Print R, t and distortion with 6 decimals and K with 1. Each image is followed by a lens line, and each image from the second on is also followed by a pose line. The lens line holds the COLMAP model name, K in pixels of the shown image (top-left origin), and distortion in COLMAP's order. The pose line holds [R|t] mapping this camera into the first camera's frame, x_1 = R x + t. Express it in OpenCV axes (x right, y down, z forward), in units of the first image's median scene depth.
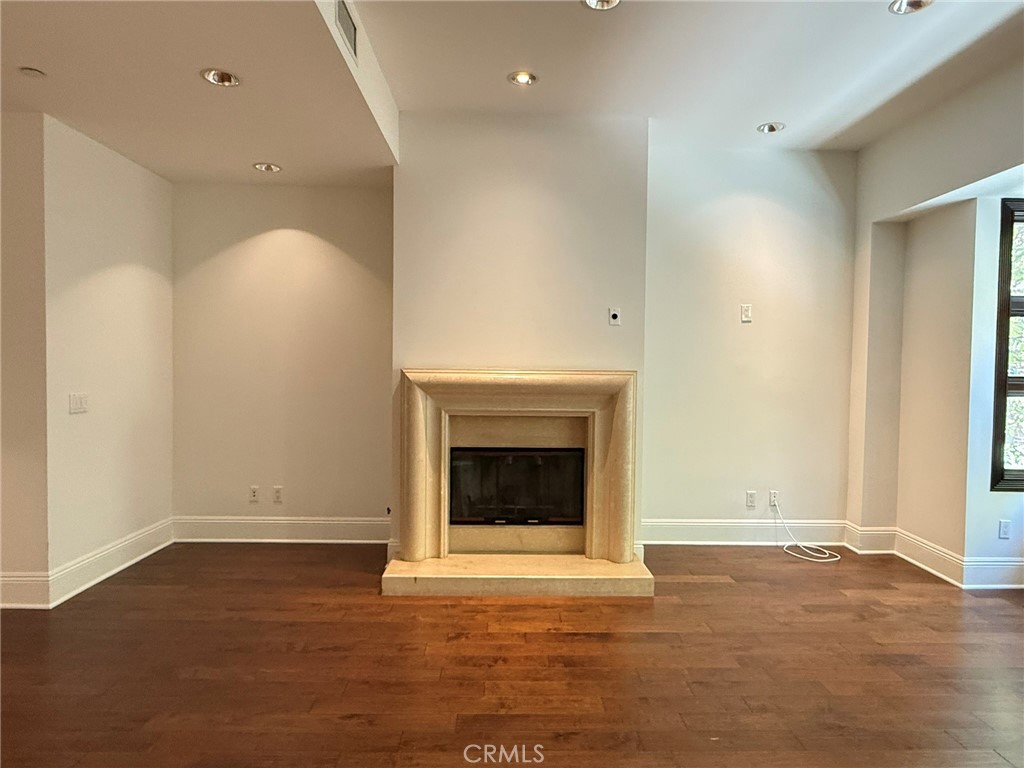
lens RADIAL K [[620.4, 0, 512.0], [0, 620.4, 384.0], [0, 0, 1]] dist [-0.002757, -0.001079]
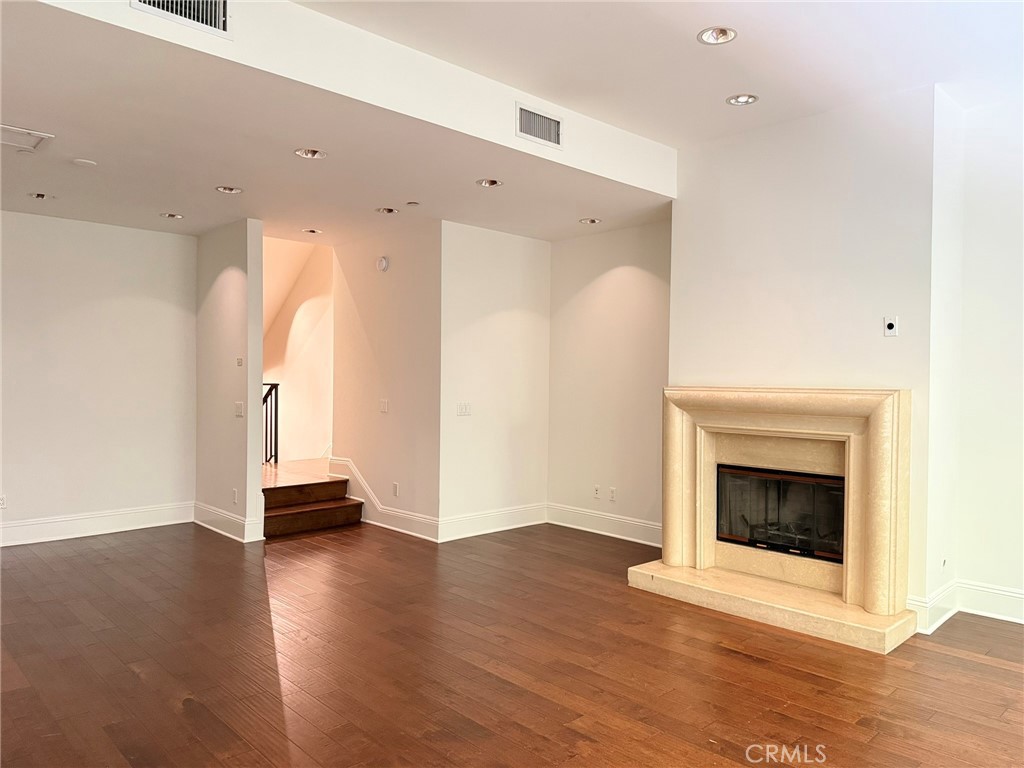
lens RADIAL K [[706.2, 0, 512.0], [0, 706.2, 384.0], [0, 0, 1]] dist [-0.000736, -0.036355]
pose [[0.668098, 0.000847, -0.744073, 0.562647], [-0.026412, 0.999396, -0.022578, 0.006321], [0.743604, 0.034737, 0.667717, -0.030889]]
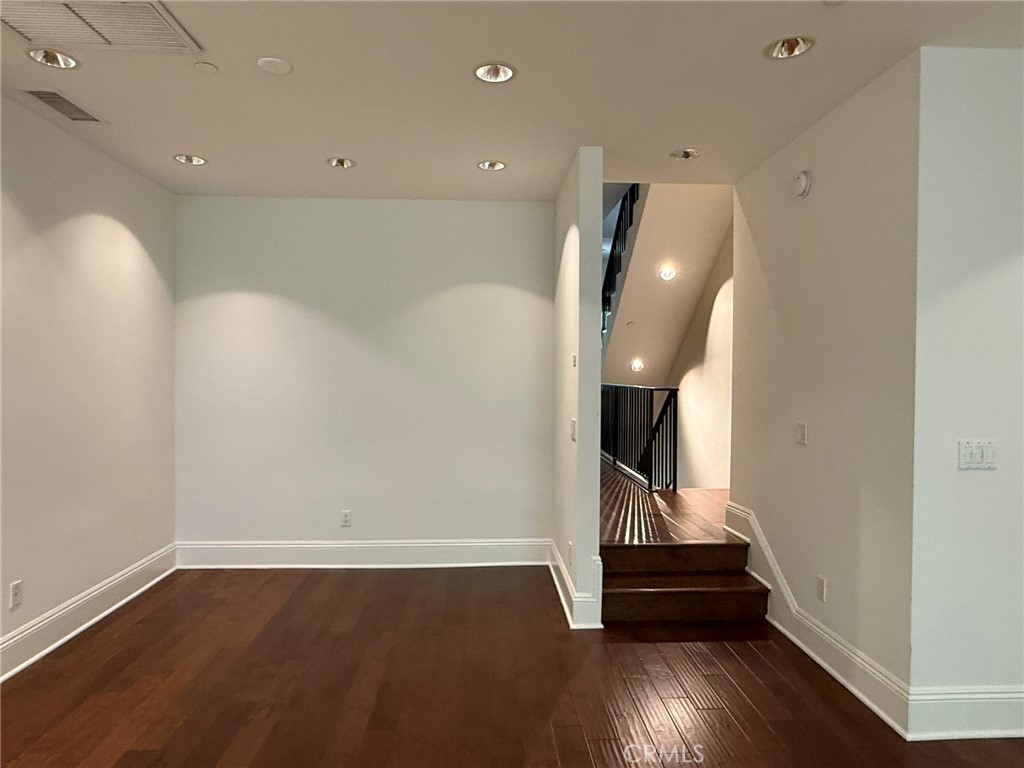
lens RADIAL K [[620.4, 0, 512.0], [0, 620.4, 384.0], [0, 0, 1]] dist [-0.002757, -0.001079]
pose [[0.020876, 0.003040, -0.999777, -0.039262], [-0.038547, 0.999254, 0.002234, -0.024981], [0.999039, 0.038492, 0.020977, 0.436921]]
